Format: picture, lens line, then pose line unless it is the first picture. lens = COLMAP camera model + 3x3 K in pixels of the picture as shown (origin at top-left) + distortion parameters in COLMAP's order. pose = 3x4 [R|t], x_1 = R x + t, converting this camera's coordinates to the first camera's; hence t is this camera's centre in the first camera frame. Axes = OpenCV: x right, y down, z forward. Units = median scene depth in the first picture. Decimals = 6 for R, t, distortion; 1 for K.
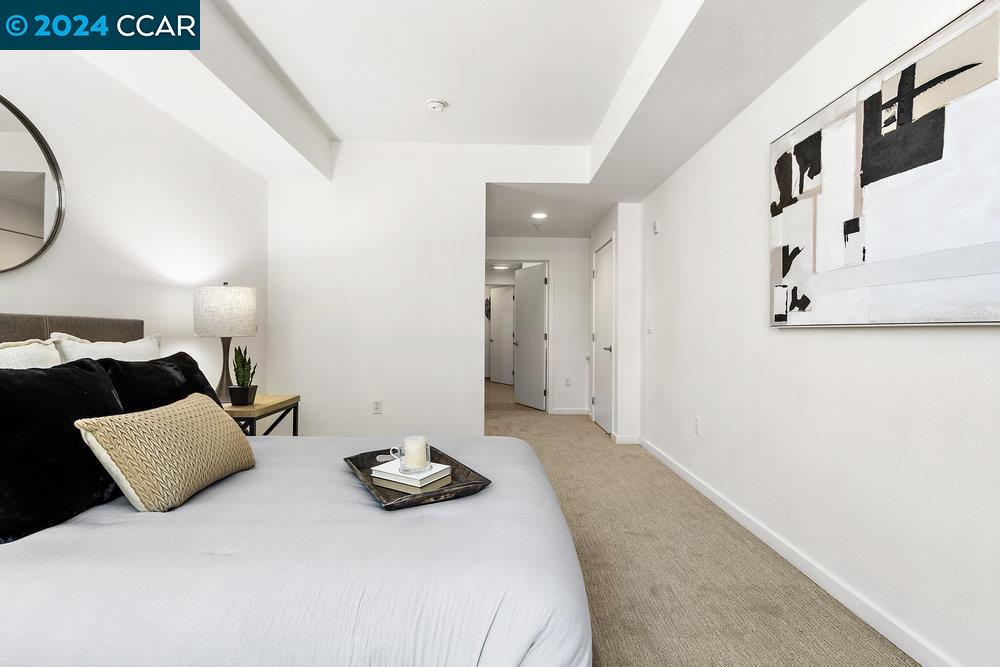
lens RADIAL K [[459.7, 0, 493.3], [0, 459.7, 328.8], [0, 0, 1]] dist [0.000046, -0.000034]
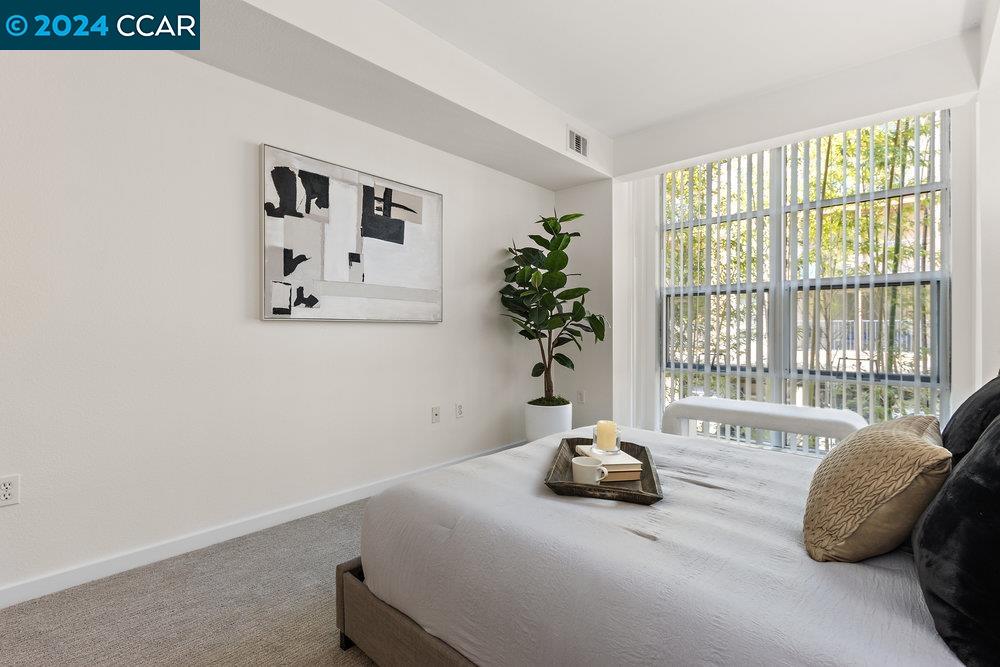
lens RADIAL K [[459.7, 0, 493.3], [0, 459.7, 328.8], [0, 0, 1]] dist [0.000046, -0.000034]
pose [[-0.730859, -0.008104, 0.682480, -0.572004], [-0.011353, 0.999936, -0.000285, 0.014948], [-0.682434, -0.007957, -0.730904, 1.611698]]
